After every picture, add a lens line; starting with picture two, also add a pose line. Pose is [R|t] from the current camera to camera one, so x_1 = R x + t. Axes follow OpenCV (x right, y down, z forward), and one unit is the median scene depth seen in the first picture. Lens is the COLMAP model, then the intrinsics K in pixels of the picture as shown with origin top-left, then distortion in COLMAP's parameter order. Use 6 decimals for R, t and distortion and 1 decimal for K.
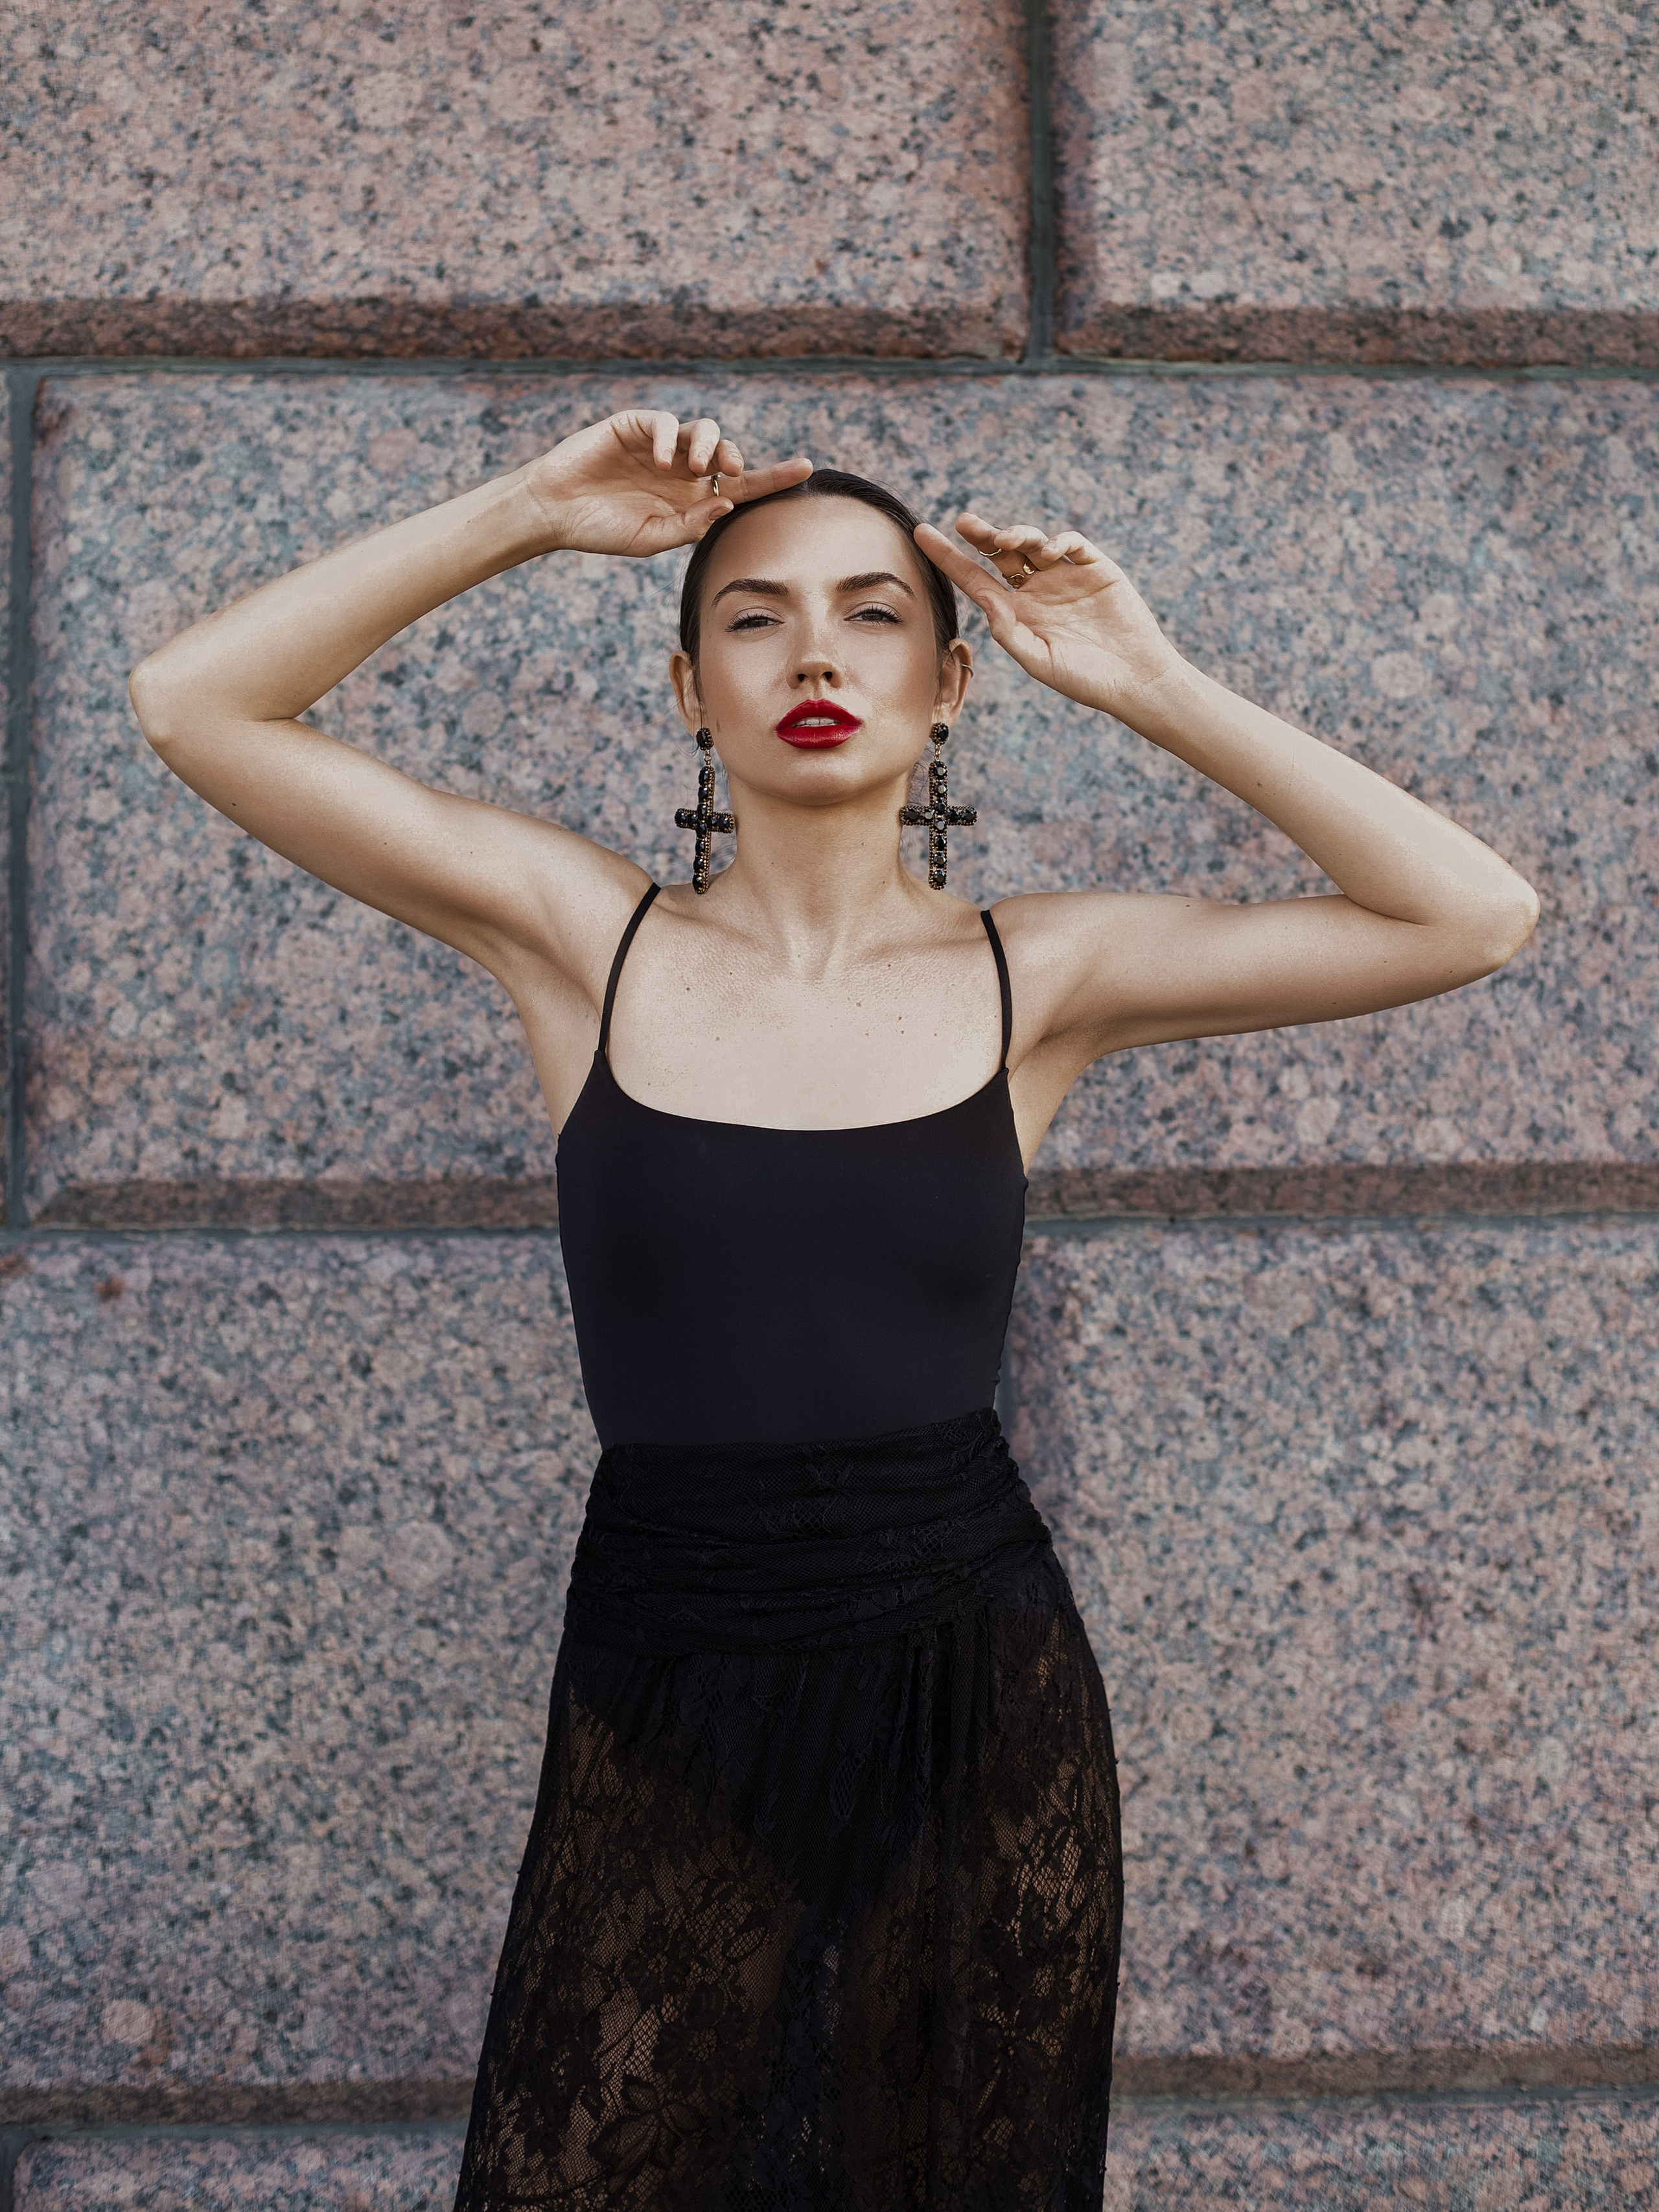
lens RADIAL K [[3786.8, 0, 842.8], [0, 3786.8, 896.8], [0, 0, 1]] dist [-0.127106, 0.000000]
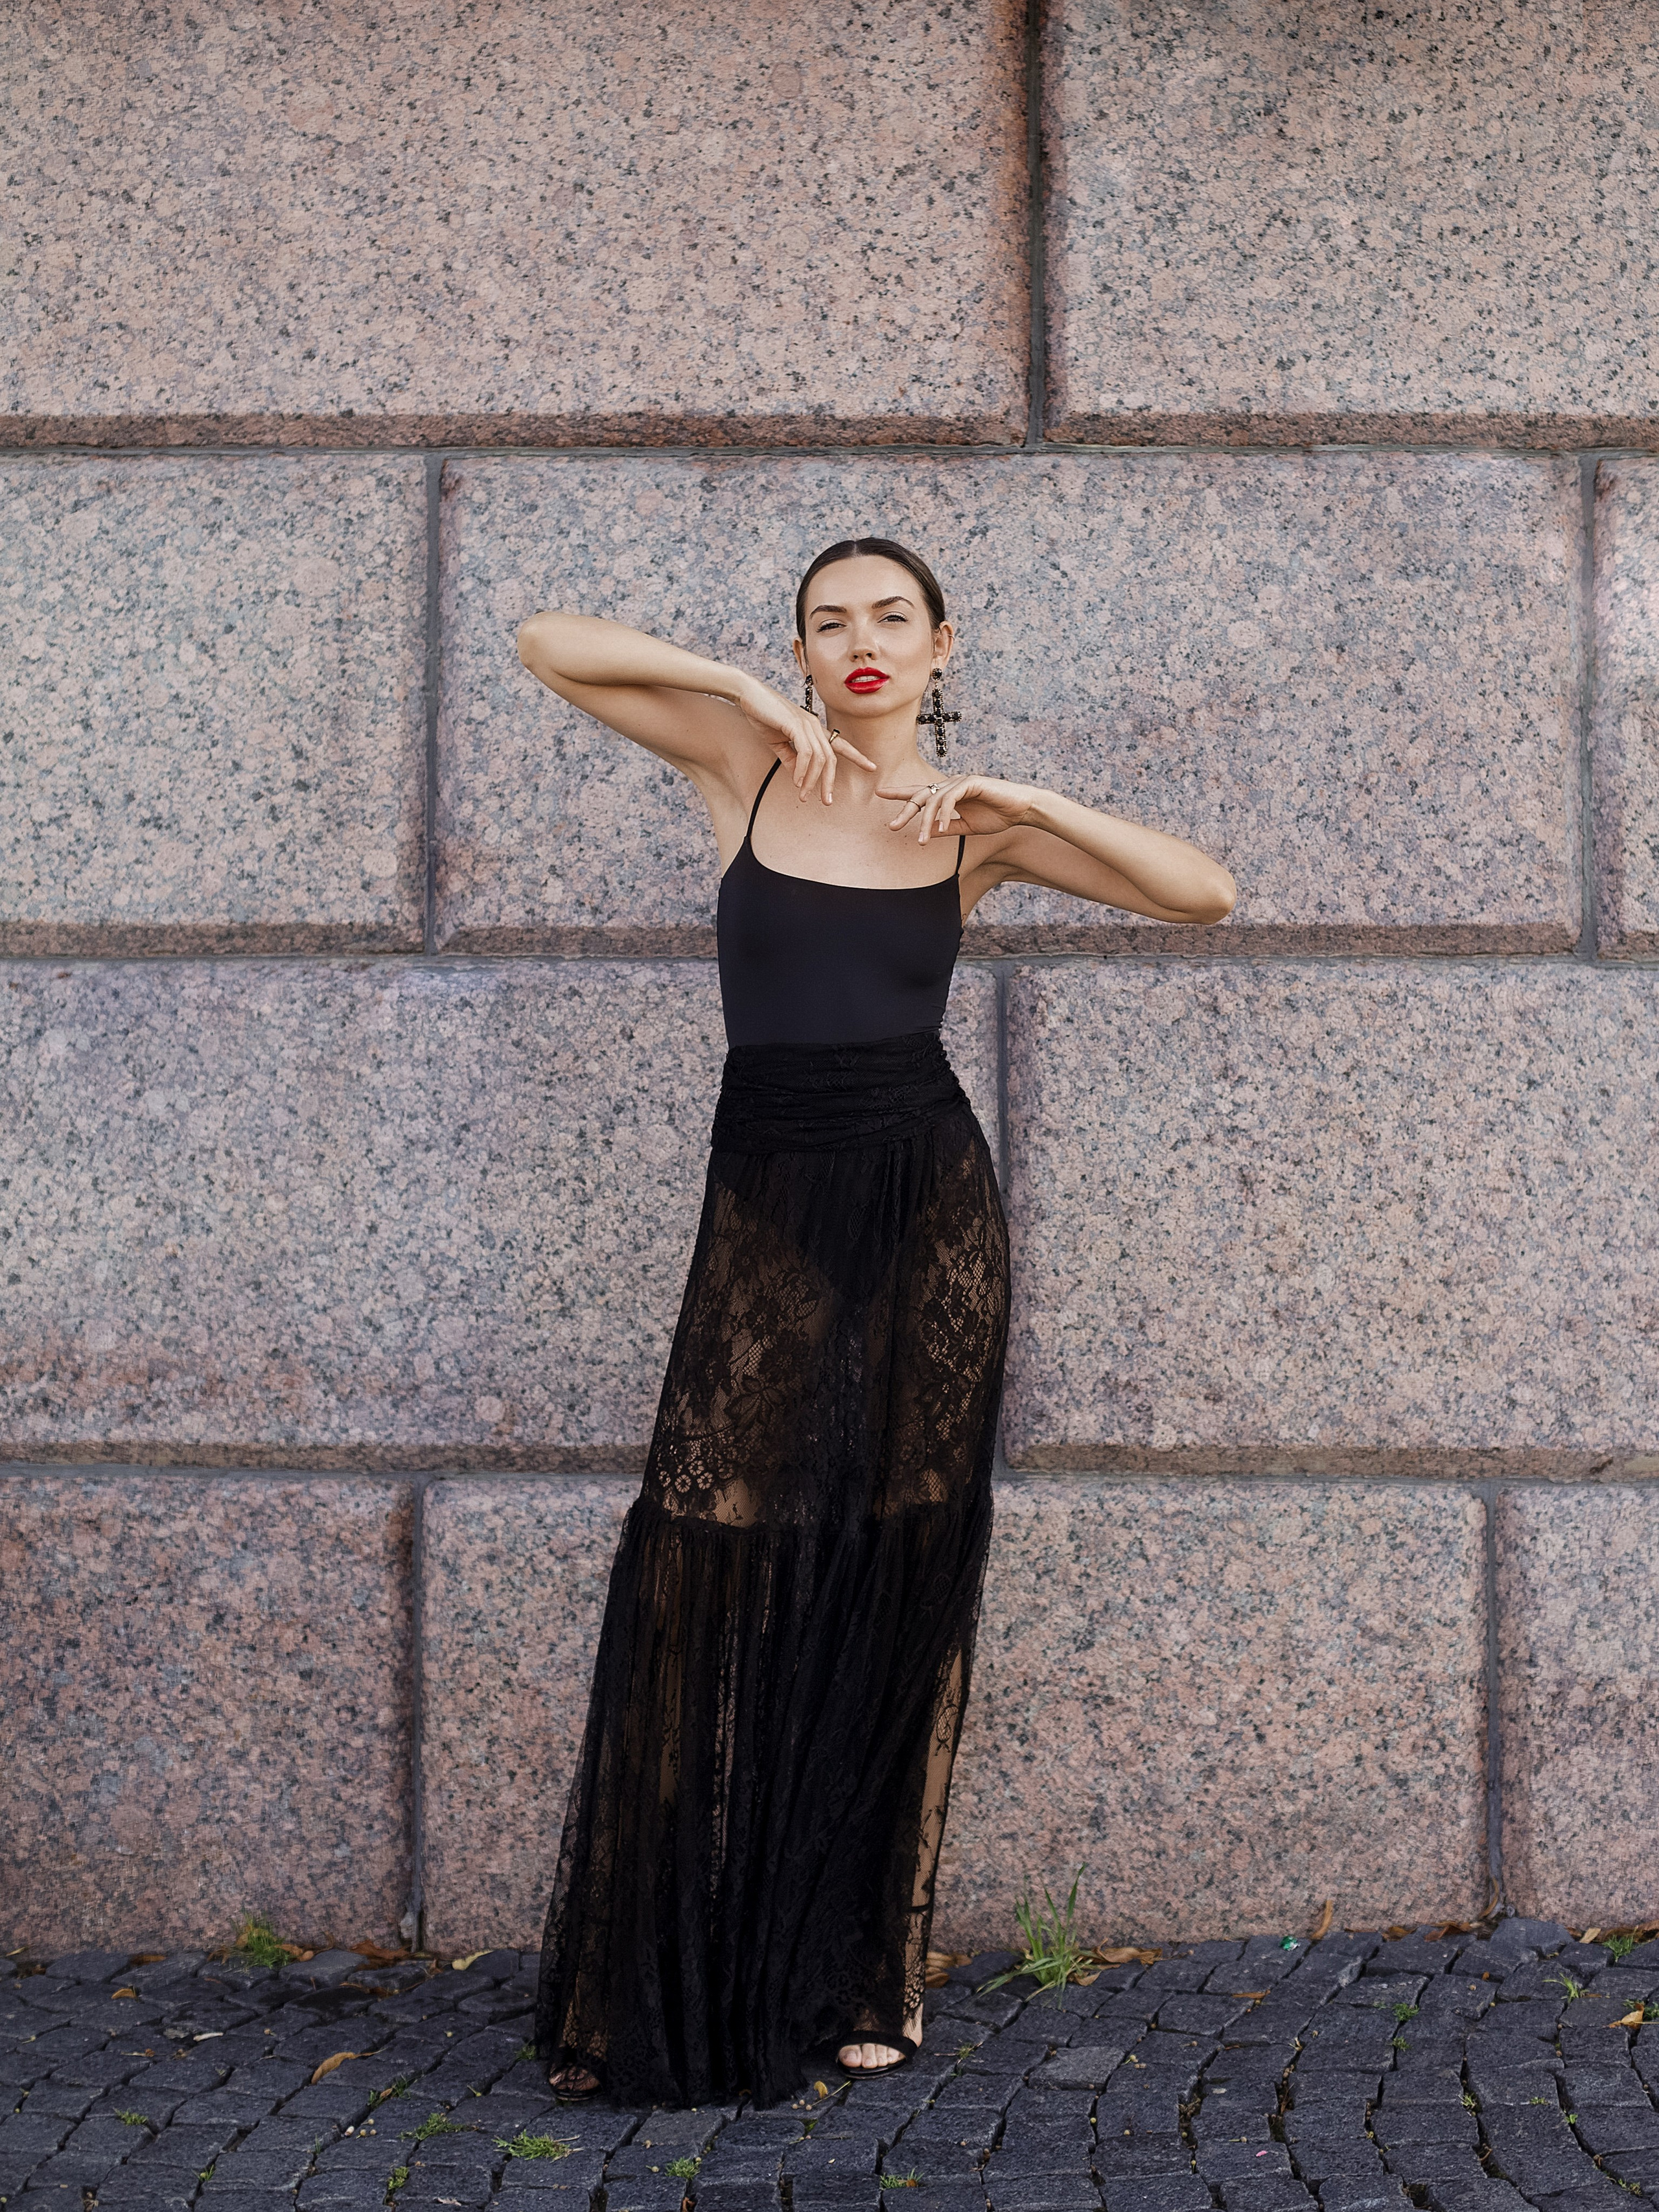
lens RADIAL K [[3786.8, 0, 900.6], [0, 3786.8, 861.5], [0, 0, 1]] dist [-0.127106, 0.000000]
pose [[0.996521, 0.006176, -0.083119, 0.138153], [-0.004431, 0.999766, 0.021166, 0.007464], [0.083230, -0.020724, 0.996315, -0.702677]]
